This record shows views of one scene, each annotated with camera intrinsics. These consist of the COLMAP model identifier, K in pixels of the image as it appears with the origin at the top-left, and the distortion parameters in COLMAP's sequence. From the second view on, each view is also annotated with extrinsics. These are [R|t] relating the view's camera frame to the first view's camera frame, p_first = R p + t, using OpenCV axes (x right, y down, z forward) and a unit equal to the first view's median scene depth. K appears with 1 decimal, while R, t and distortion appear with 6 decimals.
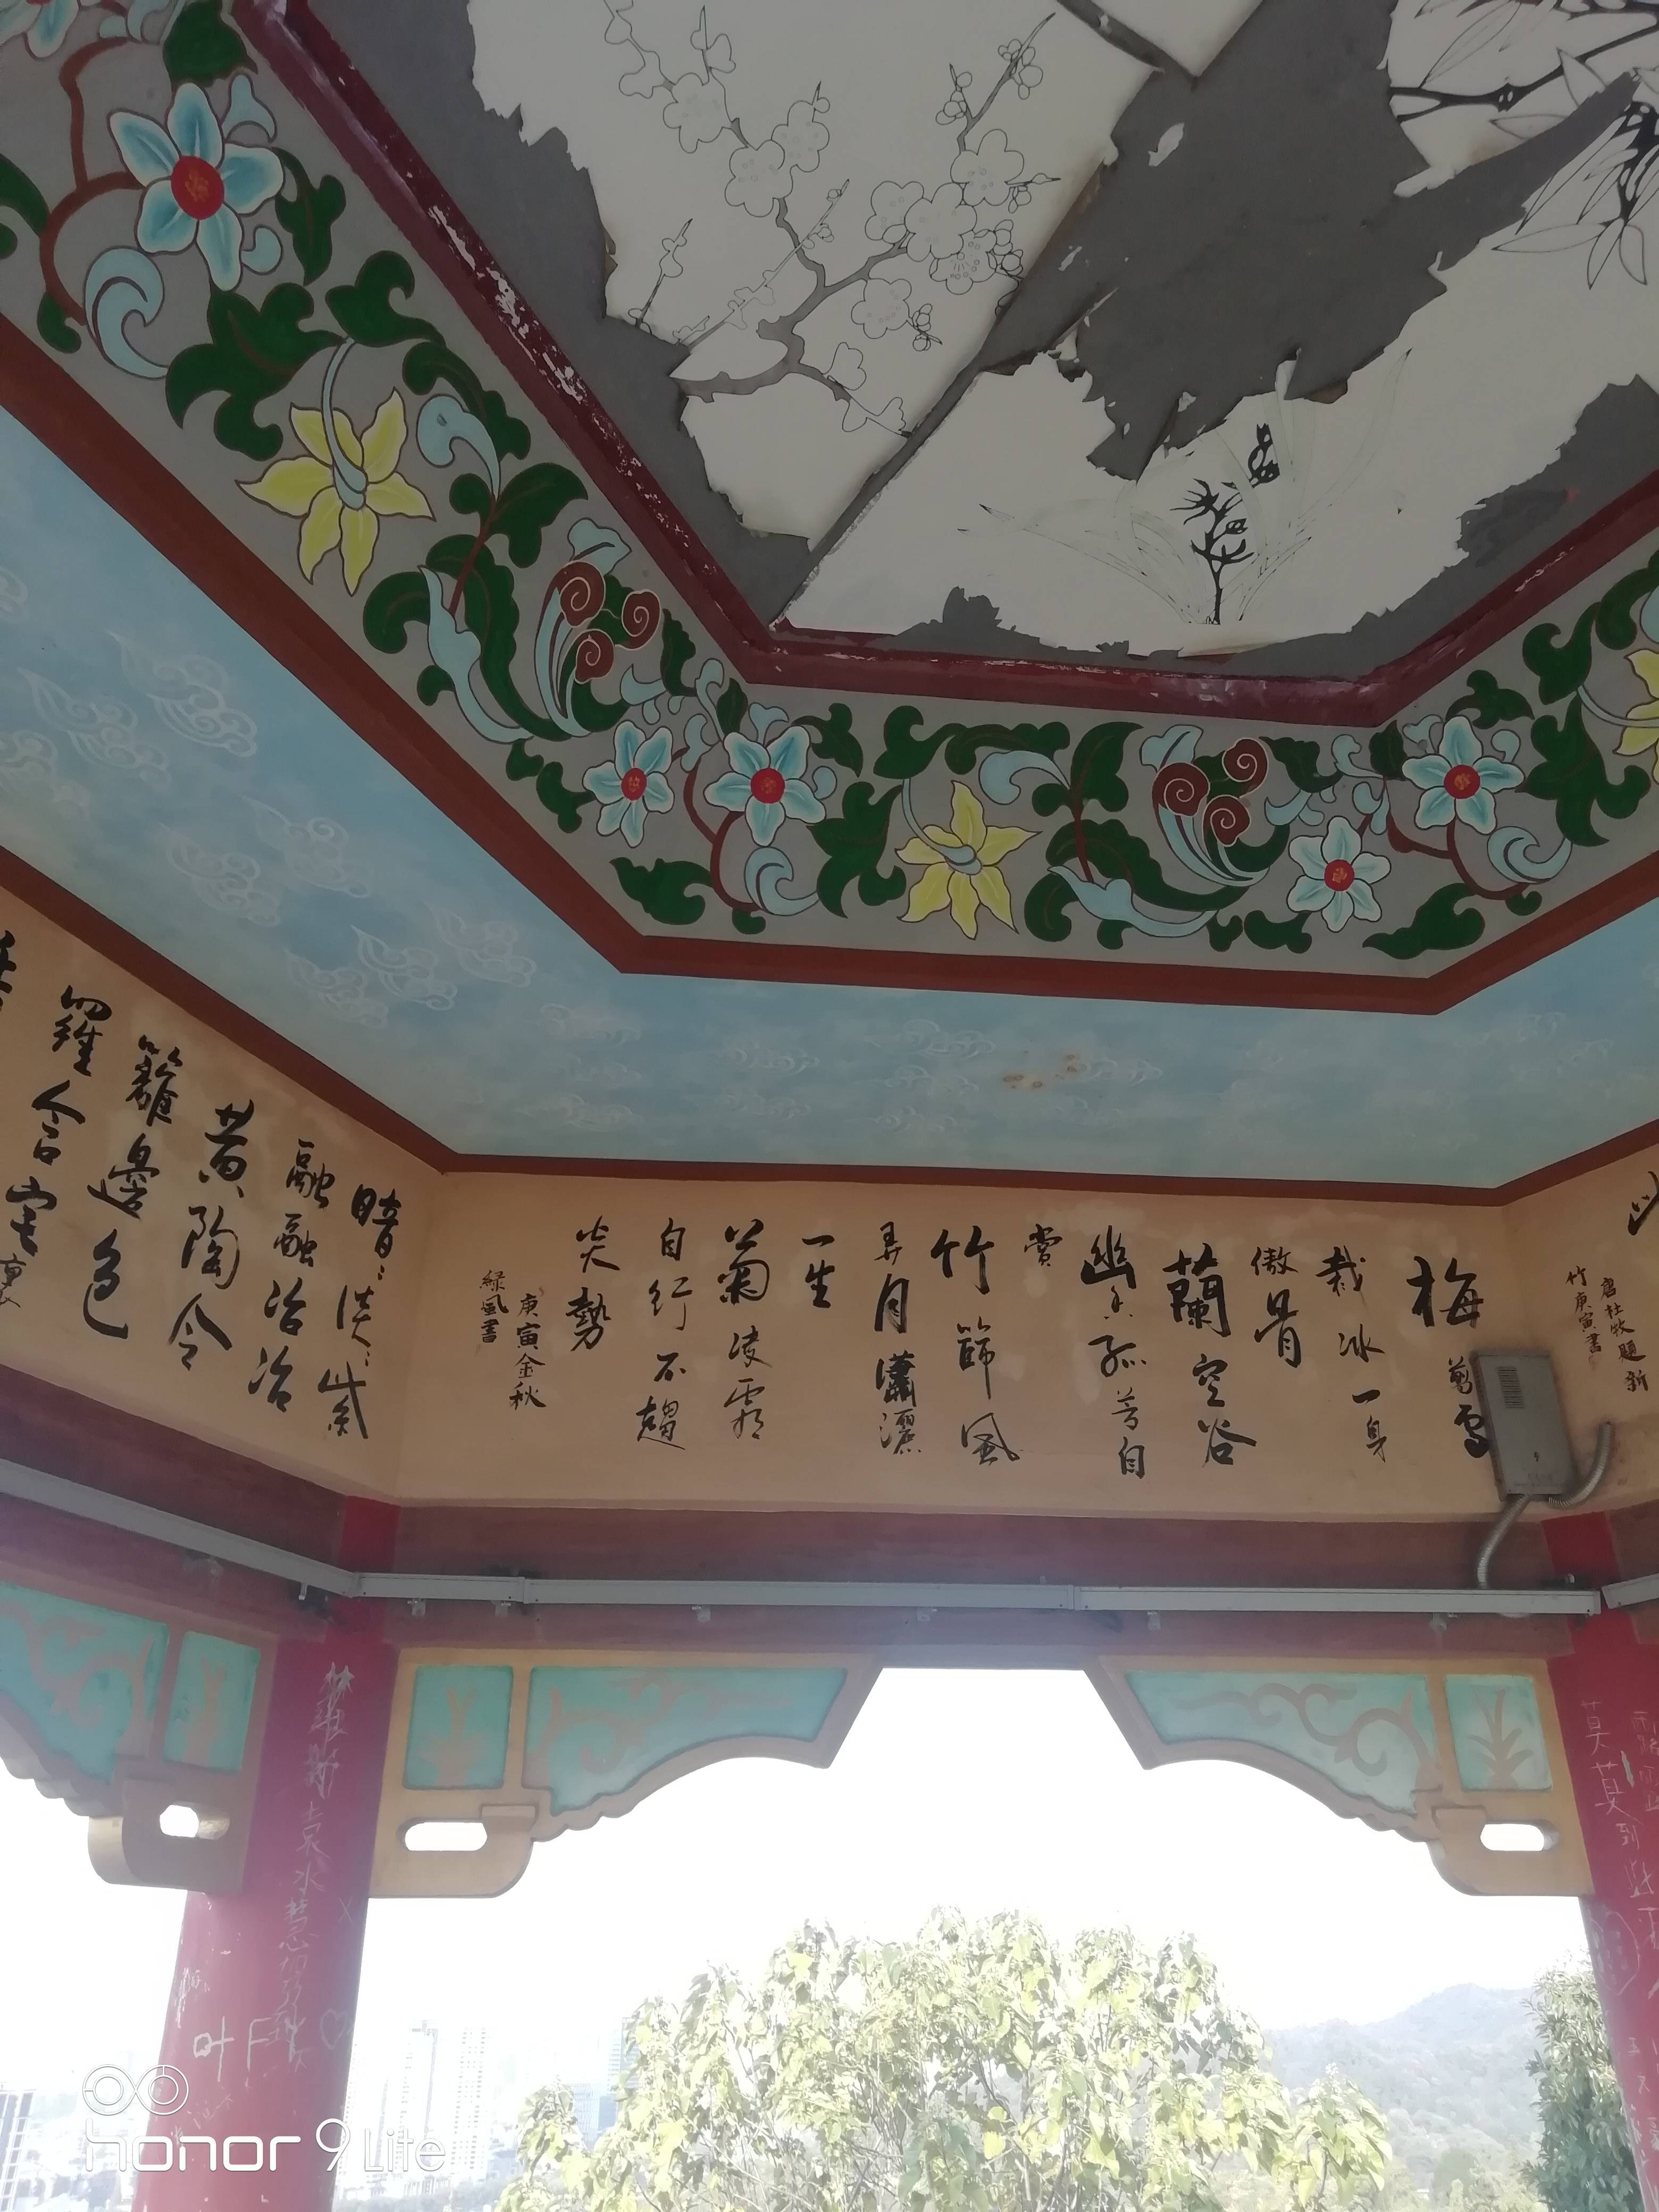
lens RADIAL K [[1664.0, 0, 822.1], [0, 1664.0, 1096.7], [0, 0, 1]] dist [0.021958, -0.002444]
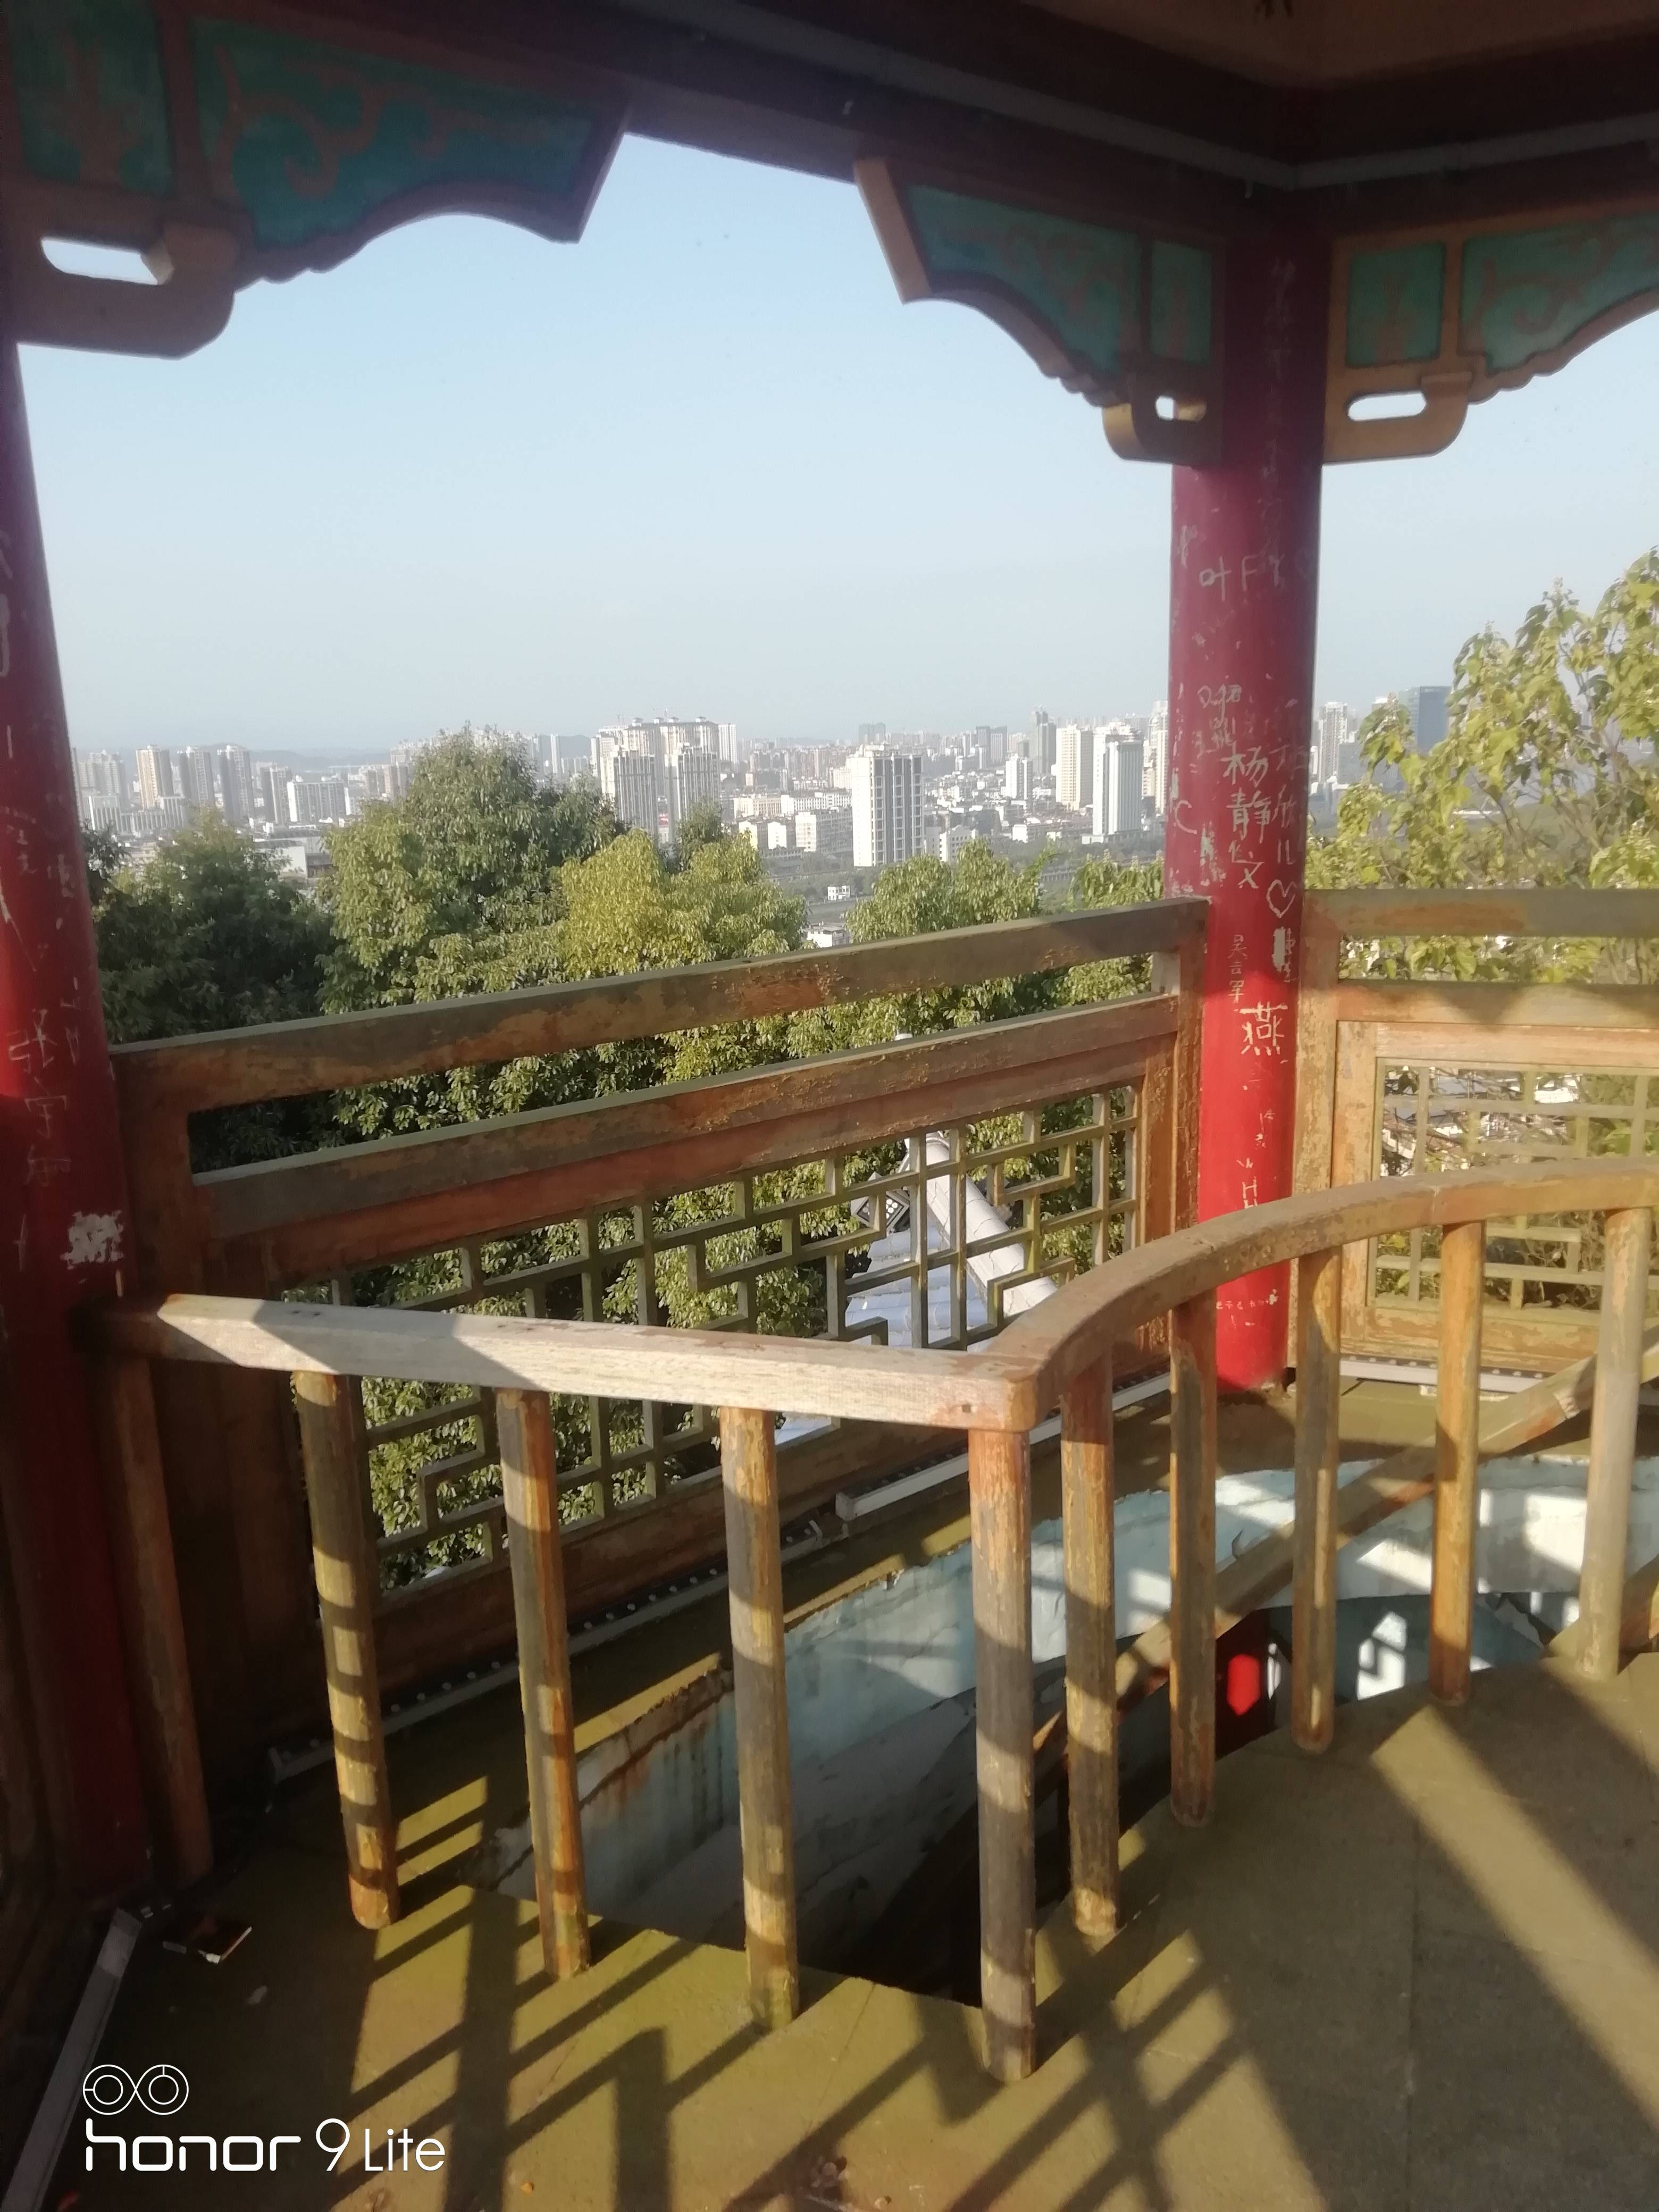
lens RADIAL K [[1672.1, 0, 822.5], [0, 1672.1, 1088.4], [0, 0, 1]] dist [0.055478, -0.009915]
pose [[0.908181, 0.060267, -0.414217, -0.067877], [0.229712, 0.755490, 0.613570, -0.003291], [0.349915, -0.652383, 0.672277, -0.210456]]
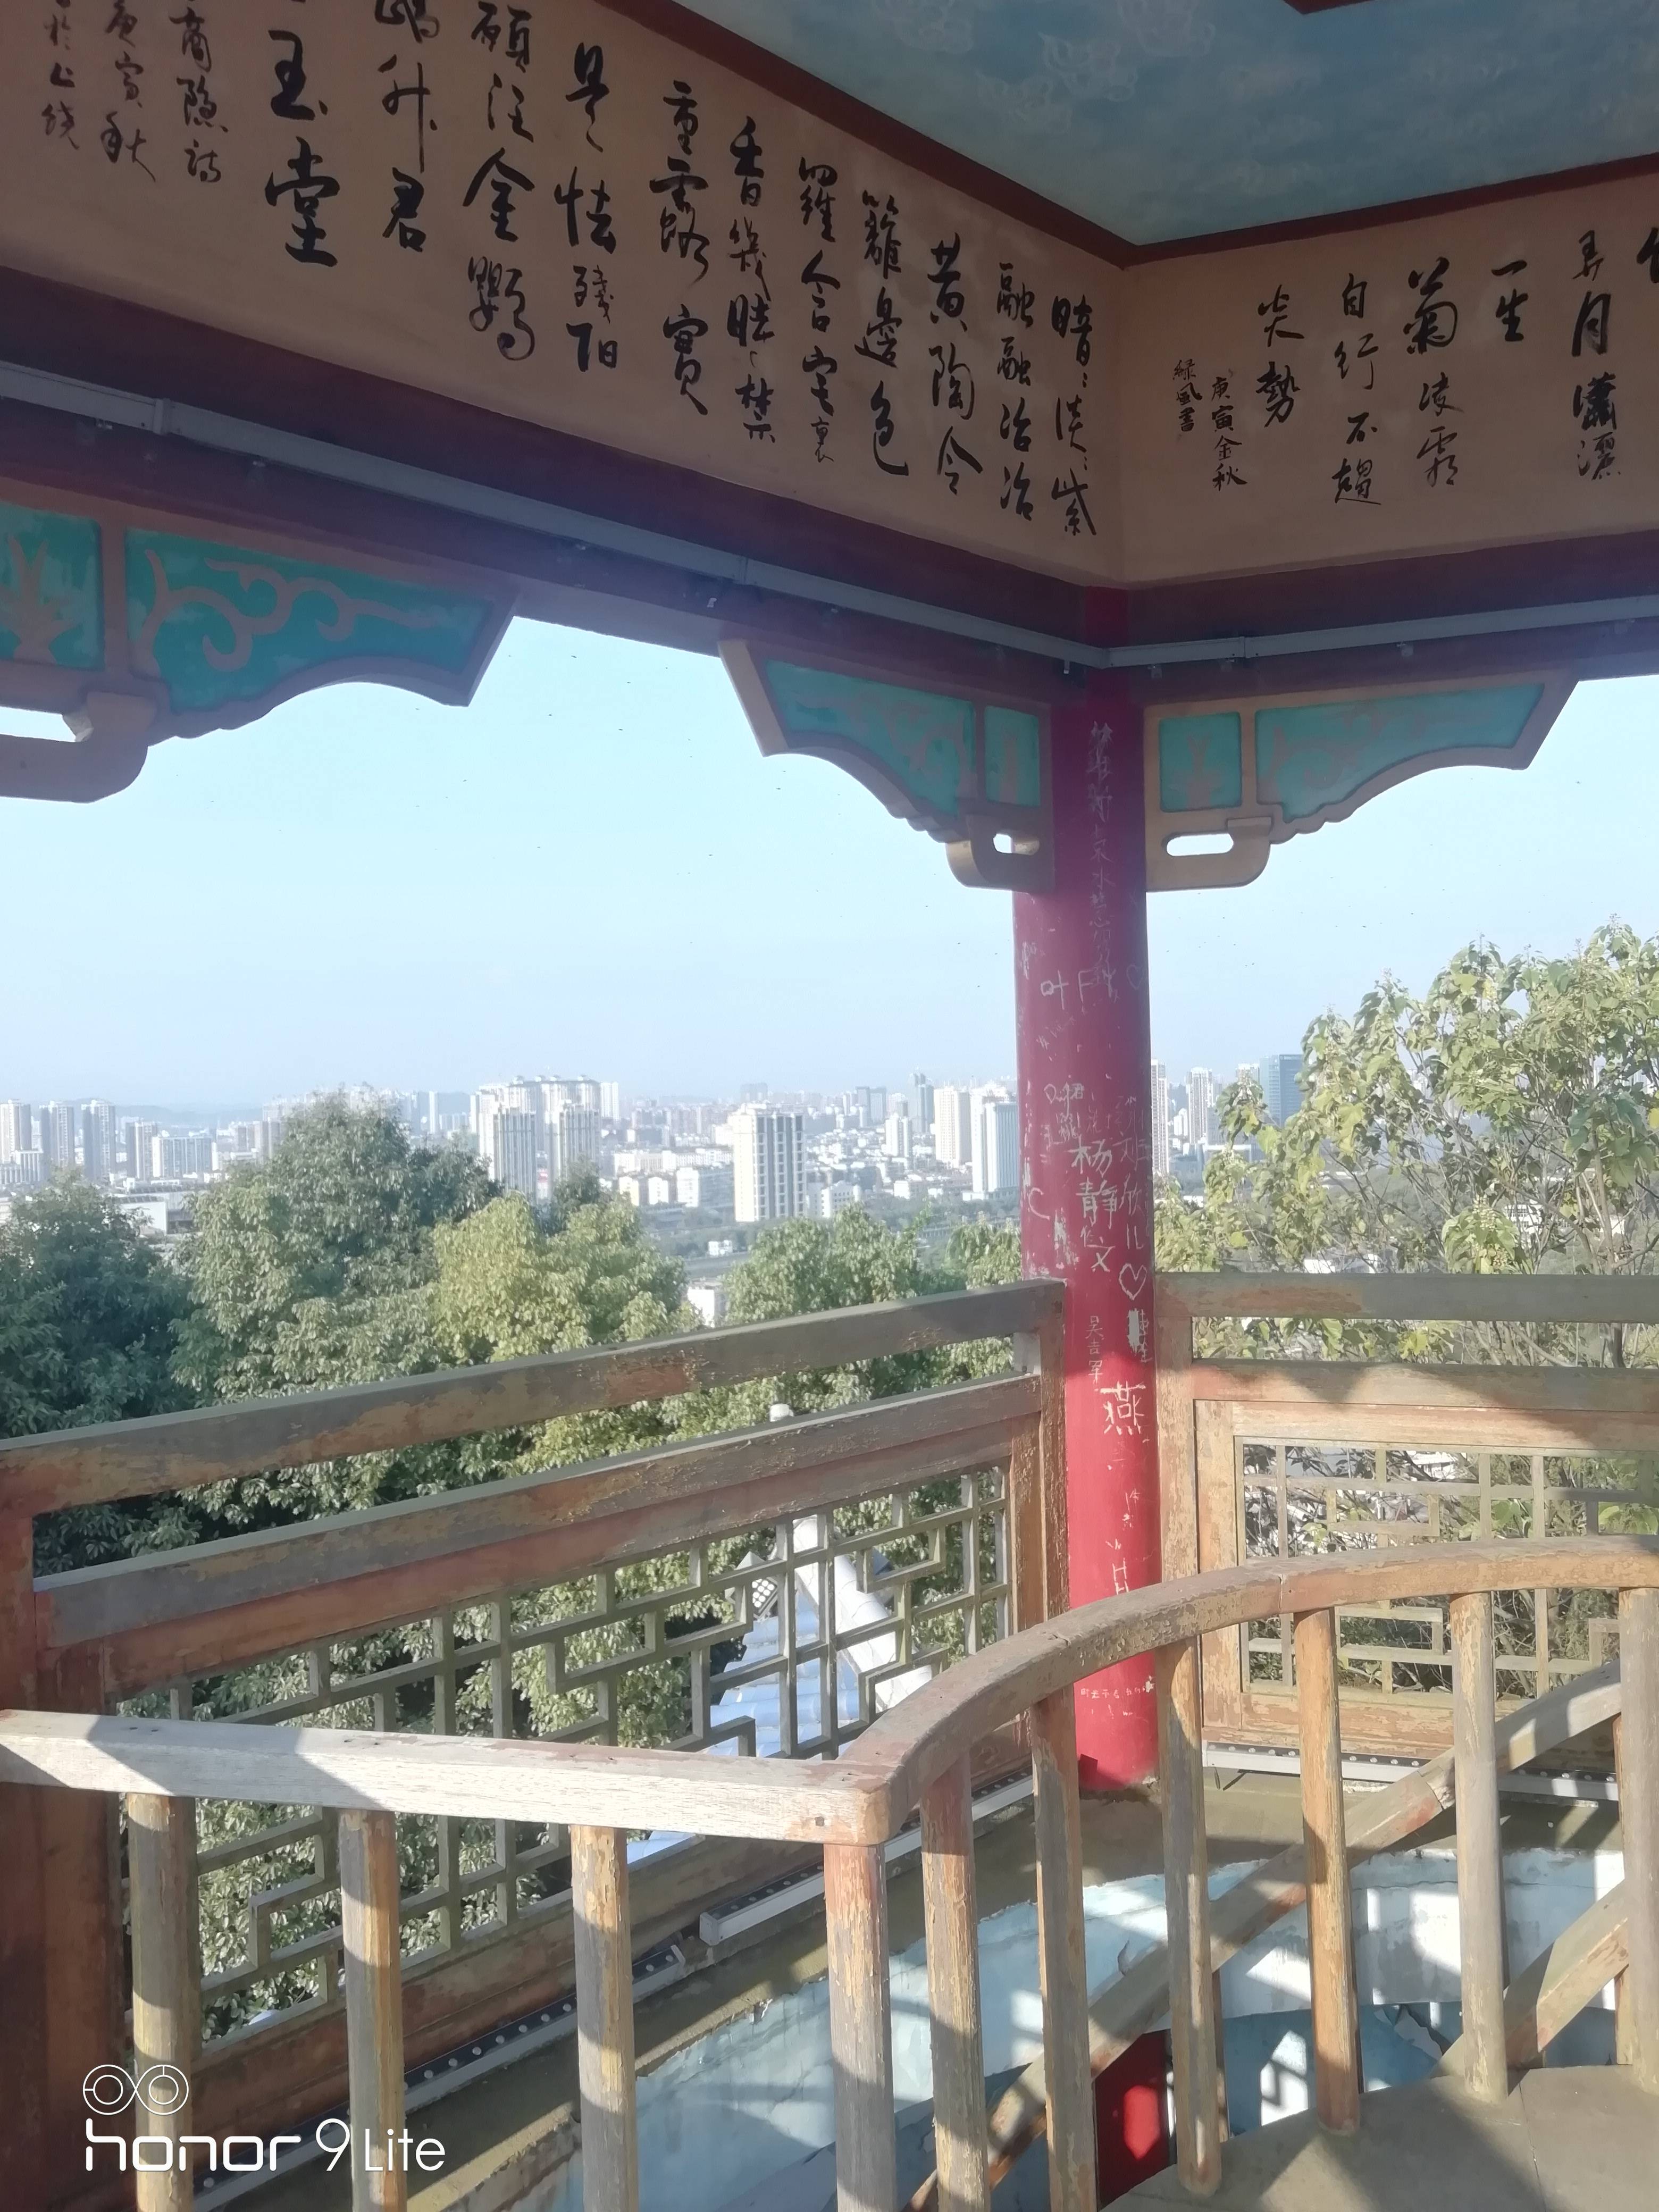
lens RADIAL K [[1707.2, 0, 818.9], [0, 1707.2, 1097.8], [0, 0, 1]] dist [0.036914, -0.037991]
pose [[0.934303, -0.020197, -0.355907, -0.036885], [0.194700, 0.865237, 0.462014, -0.046741], [0.298612, -0.500957, 0.812326, -0.233752]]
